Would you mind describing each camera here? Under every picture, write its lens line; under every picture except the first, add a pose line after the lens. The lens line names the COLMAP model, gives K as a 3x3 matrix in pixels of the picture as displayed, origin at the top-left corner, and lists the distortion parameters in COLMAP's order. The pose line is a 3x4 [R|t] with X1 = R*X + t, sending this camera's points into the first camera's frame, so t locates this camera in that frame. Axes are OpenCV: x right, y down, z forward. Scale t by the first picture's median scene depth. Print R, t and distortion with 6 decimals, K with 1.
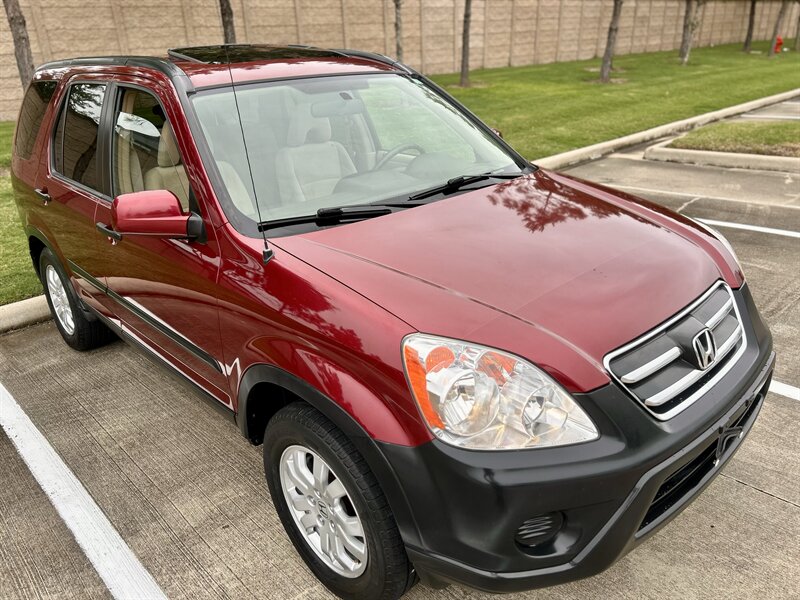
lens RADIAL K [[566.6, 0, 400.0], [0, 566.6, 300.0], [0, 0, 1]] dist [0.014529, -0.000022]
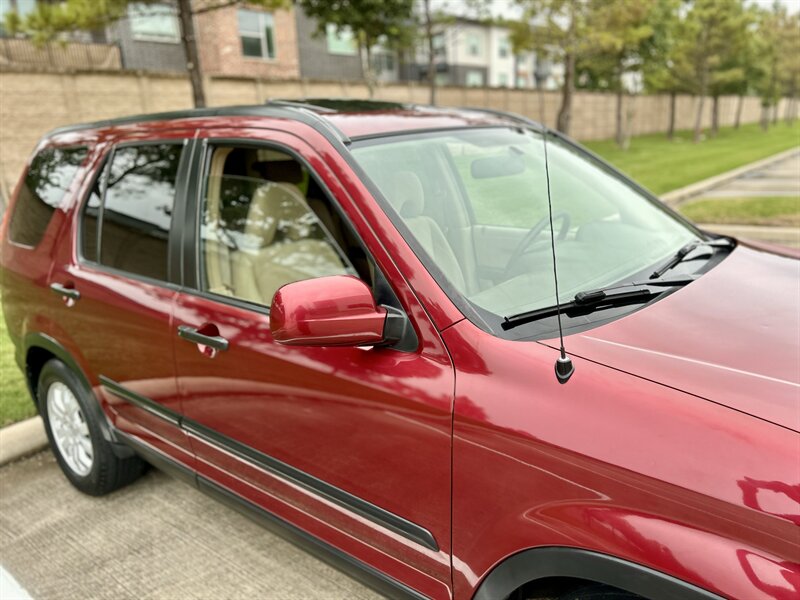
lens RADIAL K [[558.9, 0, 402.6], [0, 558.9, 310.9], [0, 0, 1]] dist [0.064493, -0.067426]
pose [[0.992174, -0.041650, 0.117713, -0.249255], [0.056190, 0.990811, -0.123029, -0.038366], [-0.111508, 0.128681, 0.985397, 0.200555]]
